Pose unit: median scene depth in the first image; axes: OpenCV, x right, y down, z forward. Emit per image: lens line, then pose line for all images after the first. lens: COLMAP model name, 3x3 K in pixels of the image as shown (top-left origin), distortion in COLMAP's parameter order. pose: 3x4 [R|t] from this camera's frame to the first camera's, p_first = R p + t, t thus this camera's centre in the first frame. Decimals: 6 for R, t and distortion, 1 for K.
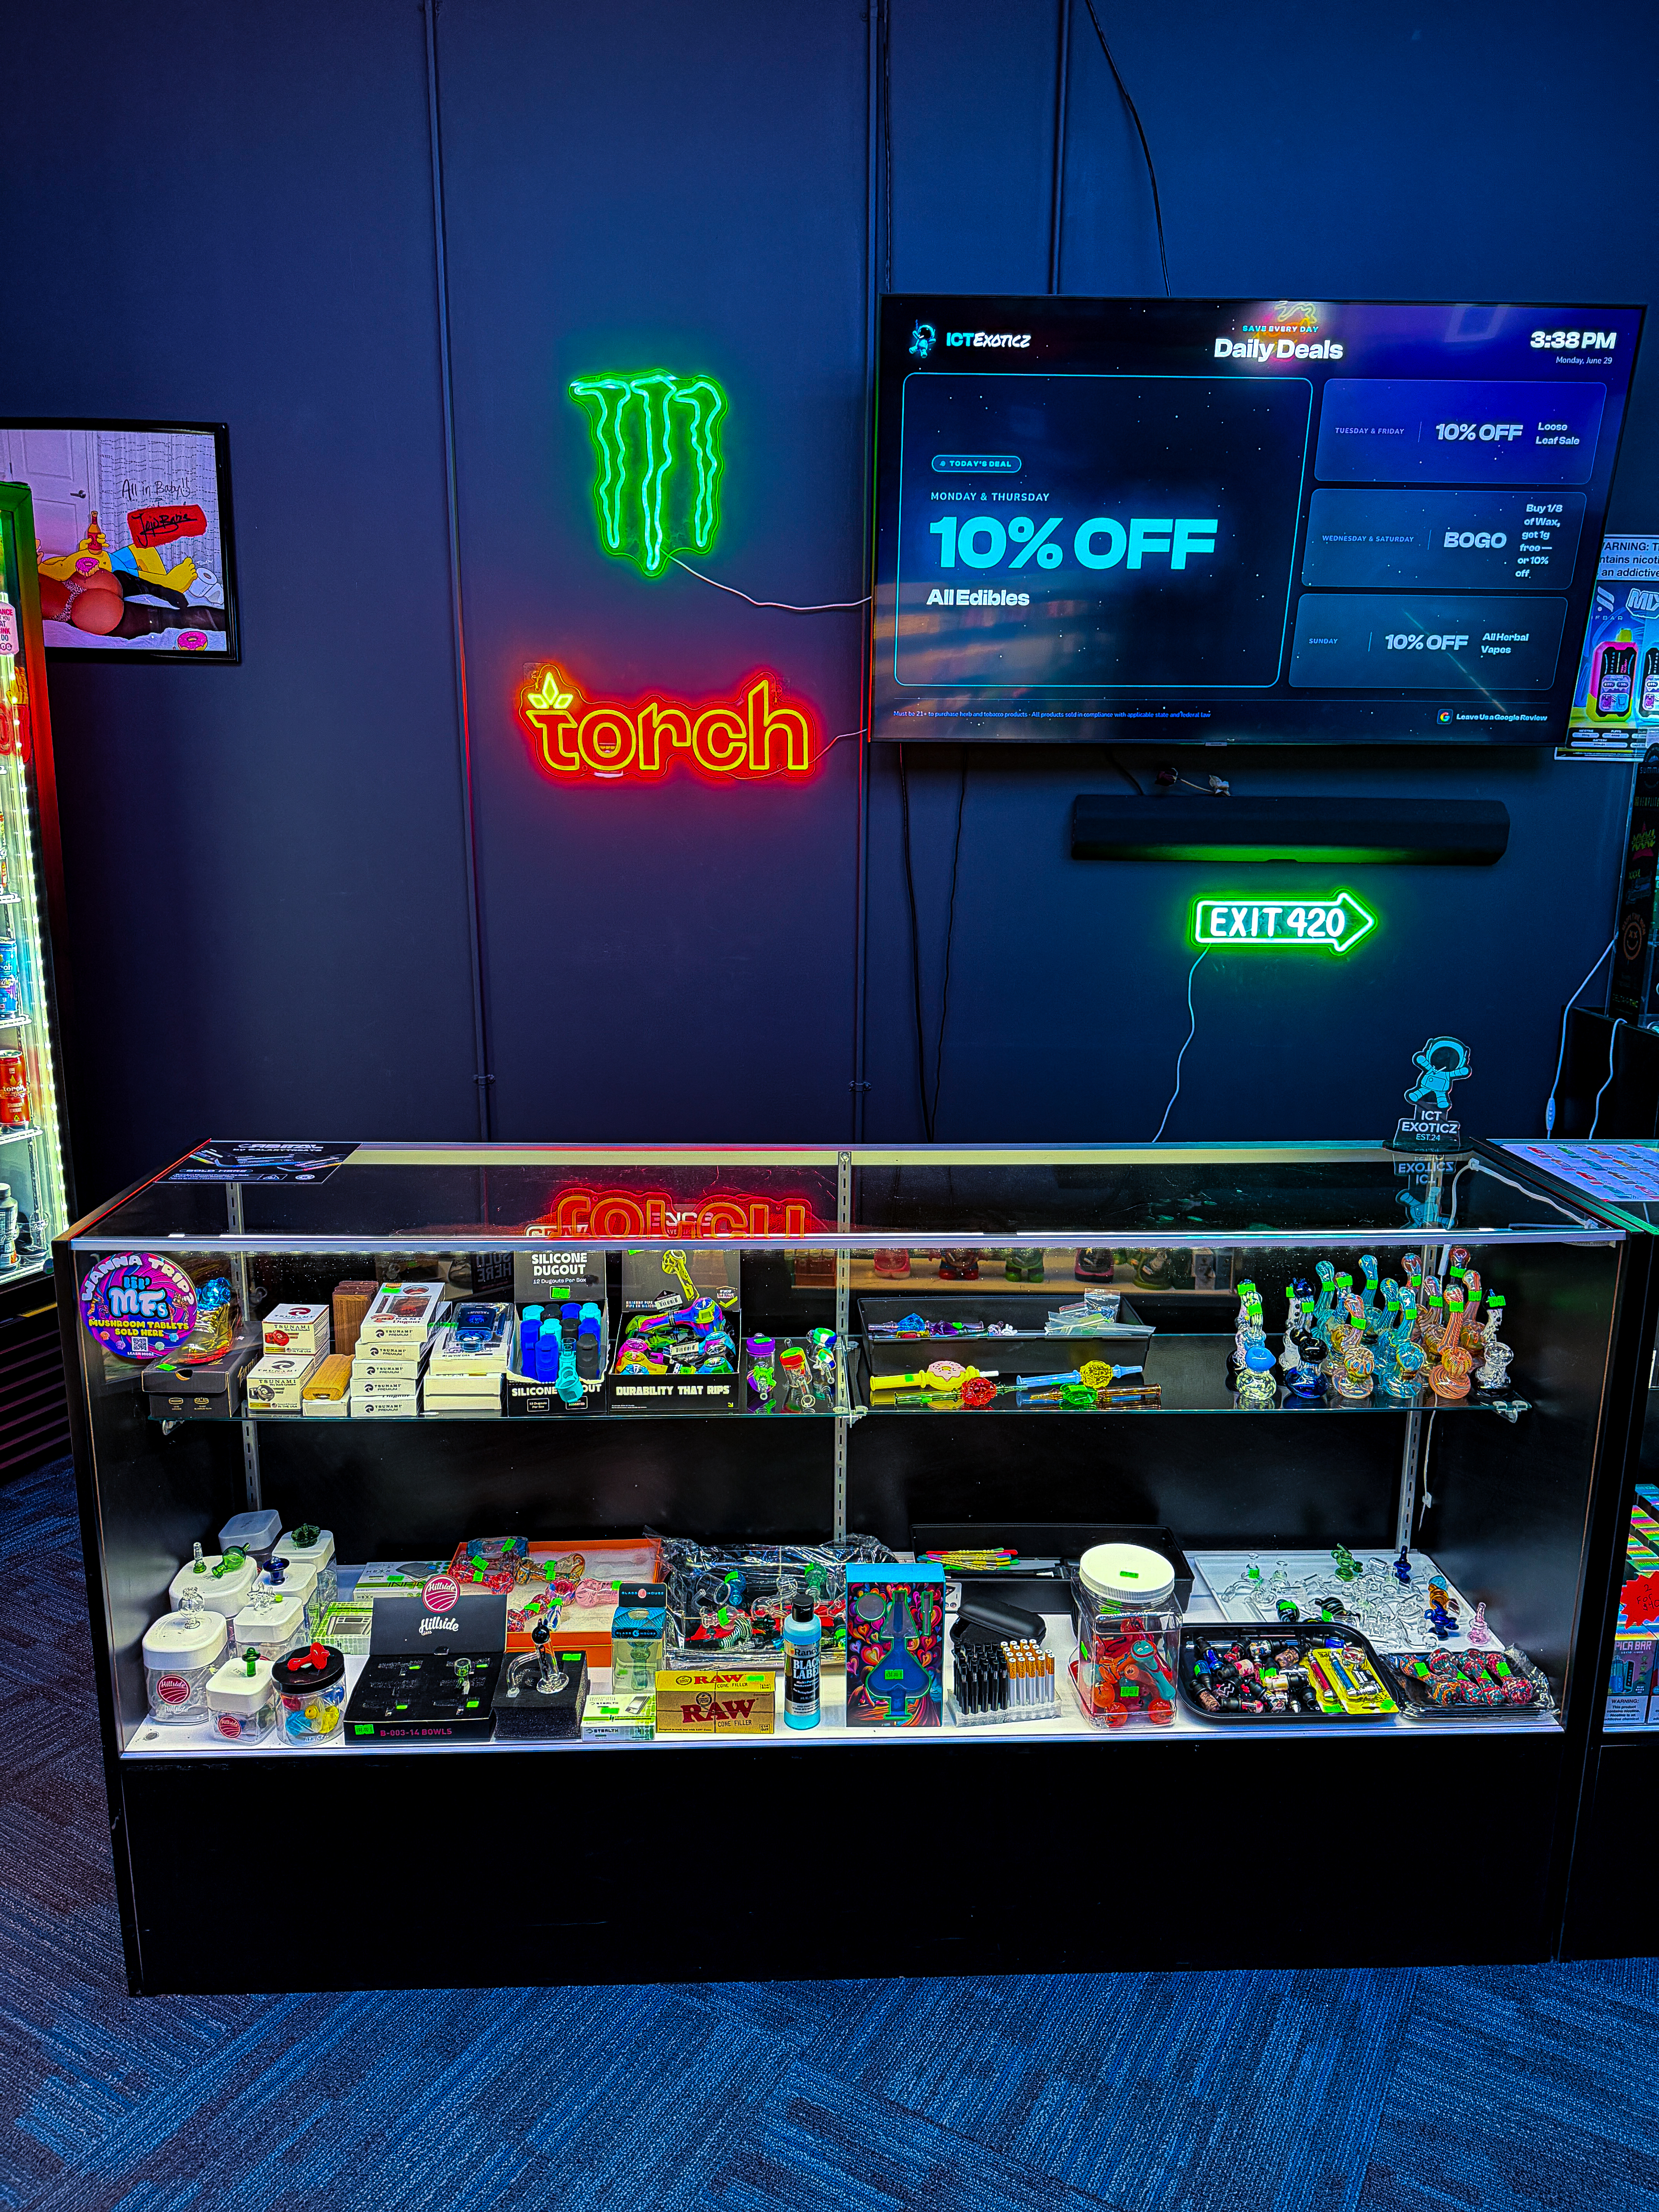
lens RADIAL K [[1564.8, 0, 829.5], [0, 1564.8, 1106.0], [0, 0, 1]] dist [0.047345, -0.065927]
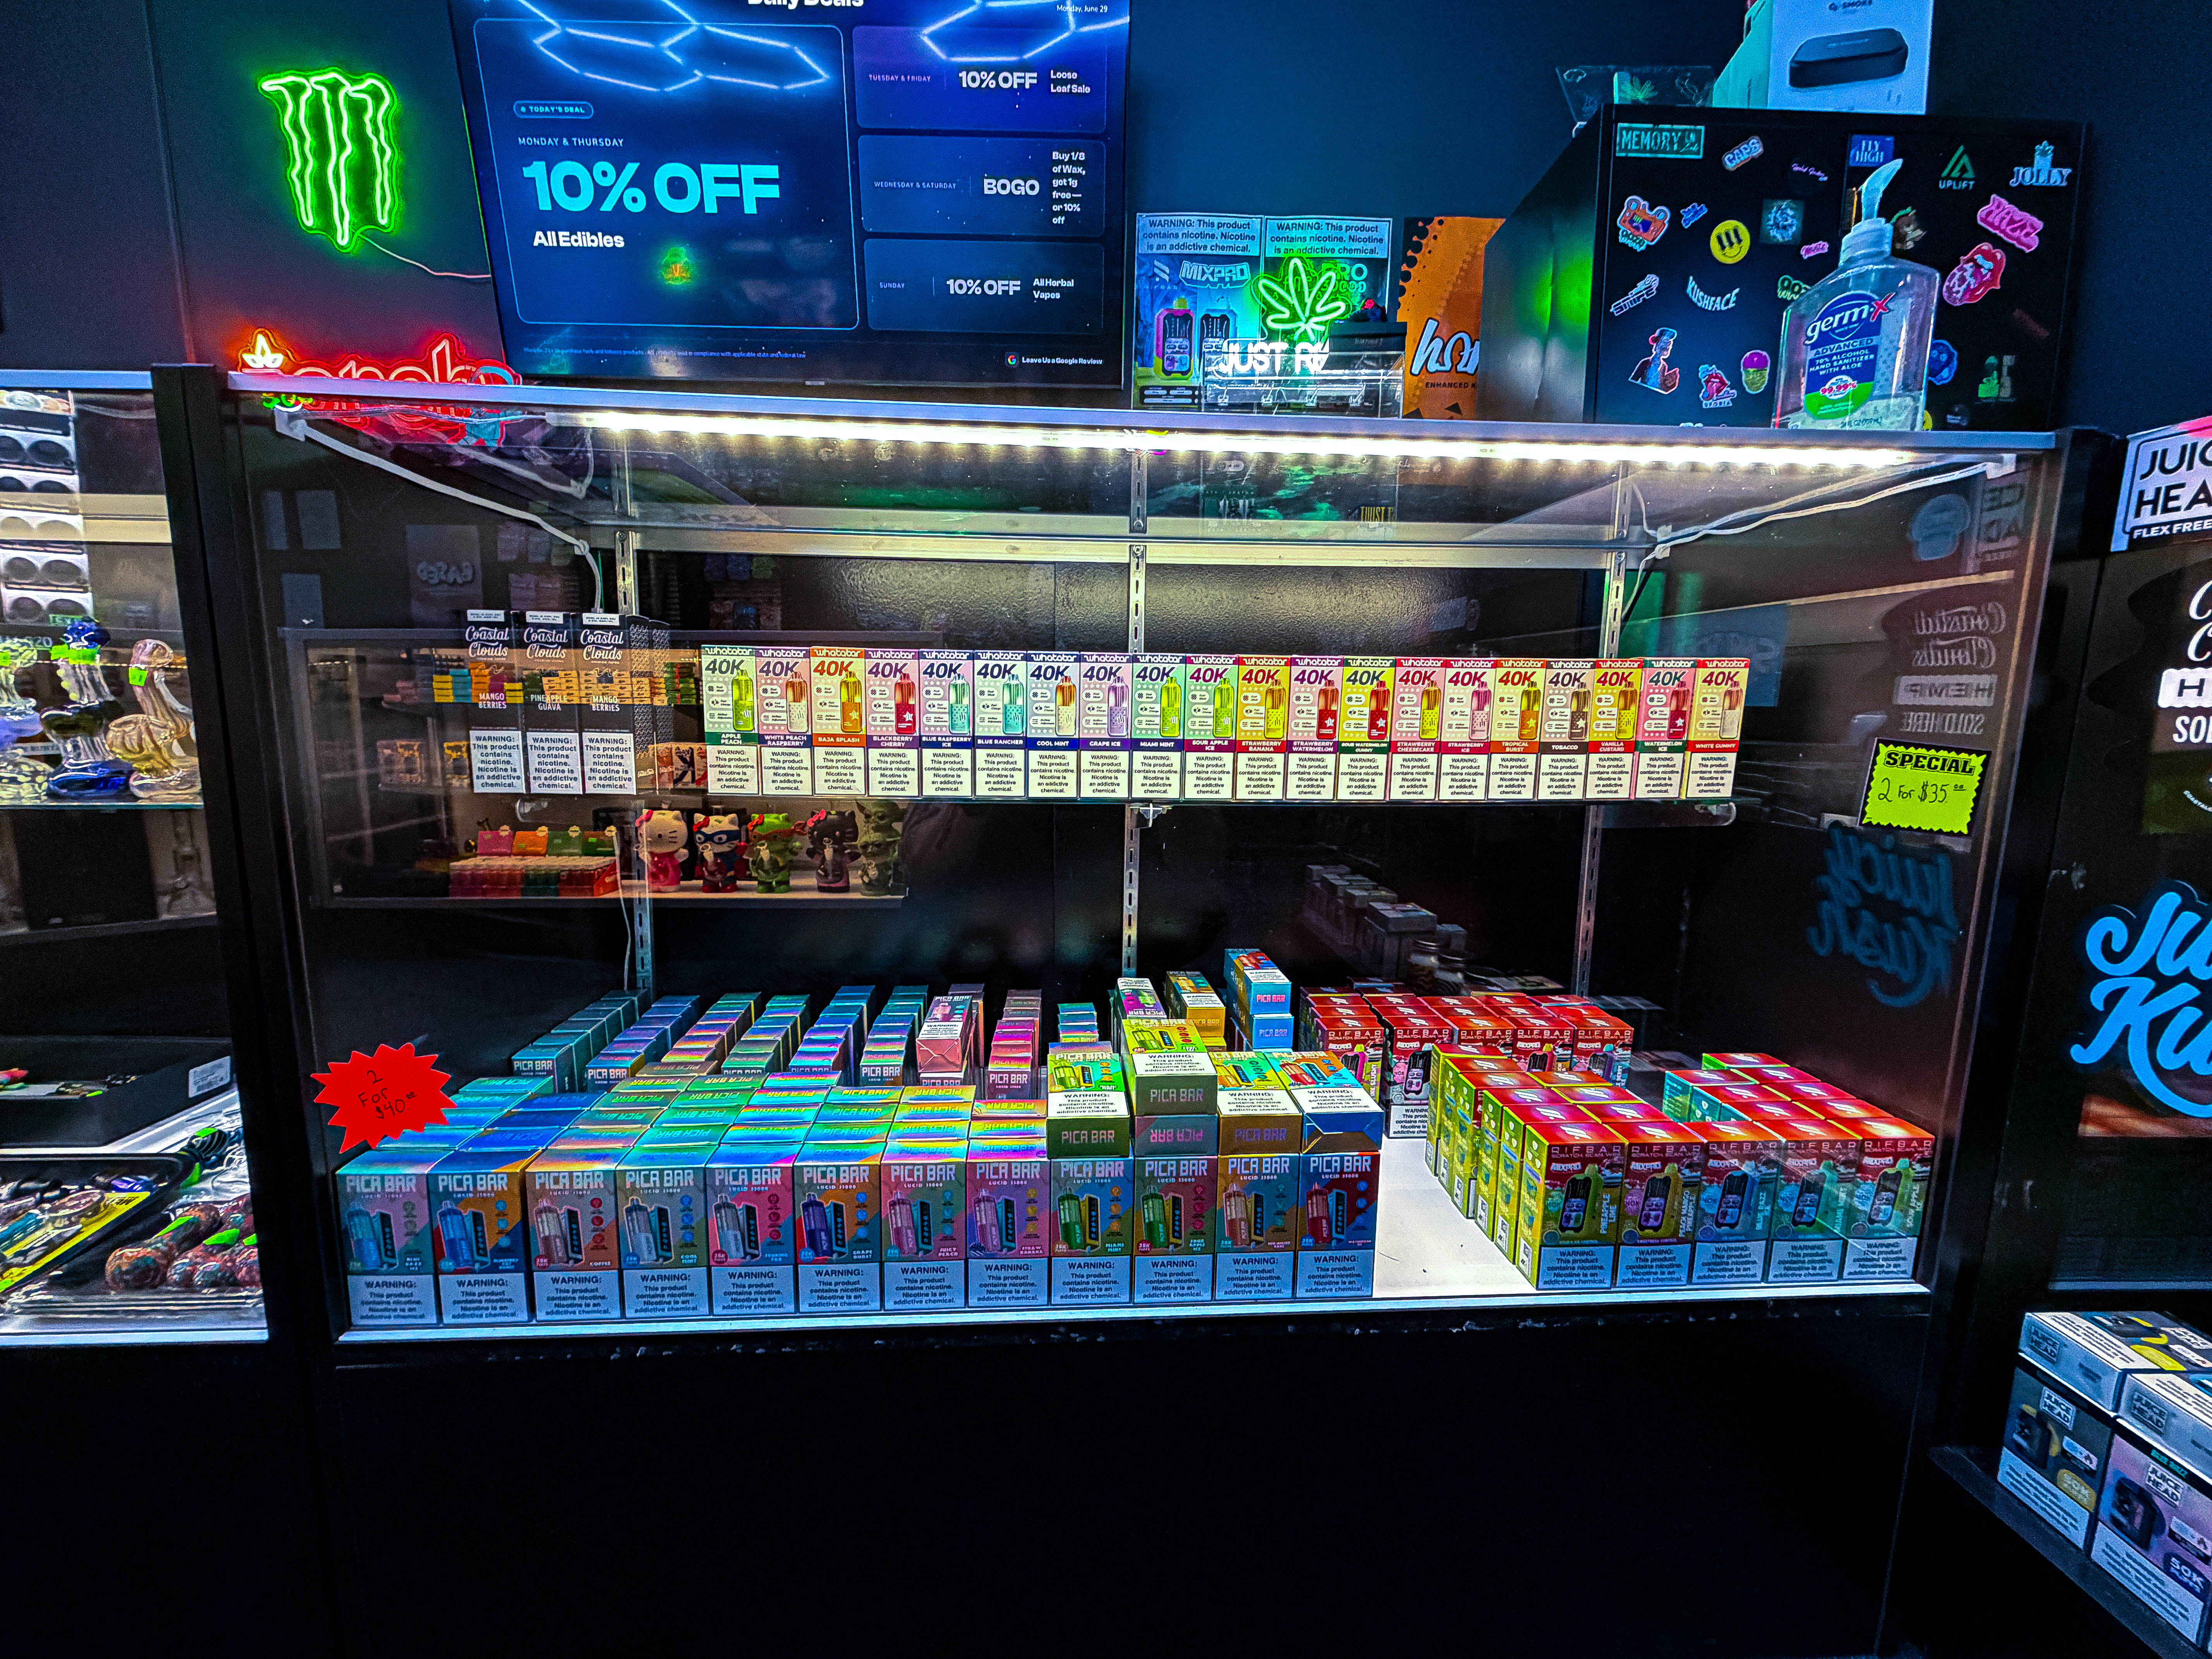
lens RADIAL K [[880.1, 0, 1104.6], [0, 880.1, 830.2], [0, 0, 1]] dist [0.002930, -0.000576]
pose [[0.999958, 0.006398, -0.006544, 0.471920], [-0.006961, 0.995912, -0.090062, 0.147680], [0.005941, 0.090103, 0.995915, 0.410381]]
